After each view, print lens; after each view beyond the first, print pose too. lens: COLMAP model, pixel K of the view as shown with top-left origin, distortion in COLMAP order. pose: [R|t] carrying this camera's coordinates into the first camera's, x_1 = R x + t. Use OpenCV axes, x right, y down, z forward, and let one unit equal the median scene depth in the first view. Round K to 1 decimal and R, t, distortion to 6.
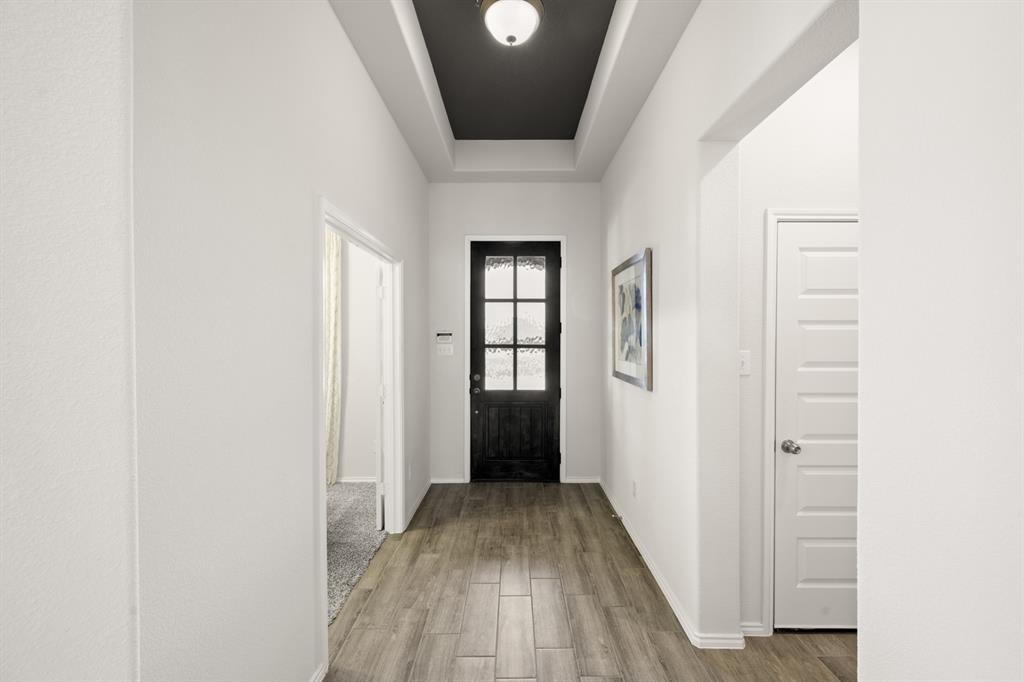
lens RADIAL K [[403.5, 0, 514.7], [0, 403.5, 338.8], [0, 0, 1]] dist [-0.000317, -0.000299]
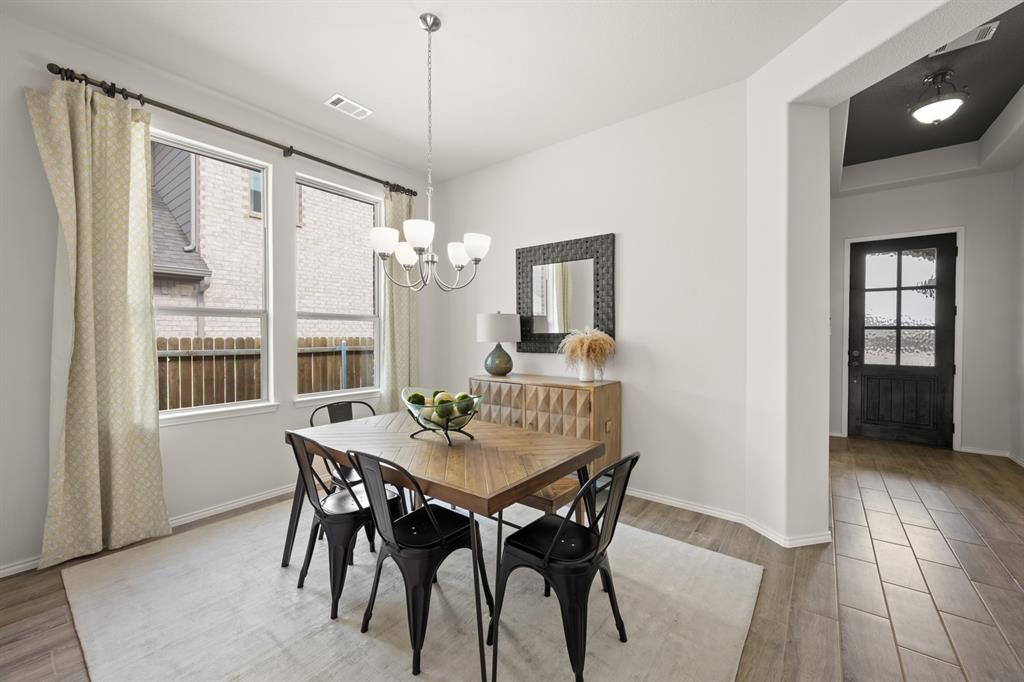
lens RADIAL K [[403.5, 0, 512.5], [0, 403.5, 339.1], [0, 0, 1]] dist [-0.000317, -0.000299]
pose [[0.793516, 0.011114, -0.608448, -0.176124], [-0.010084, 0.999936, 0.005114, 0.056956], [0.608466, 0.002077, 0.793577, -0.612510]]
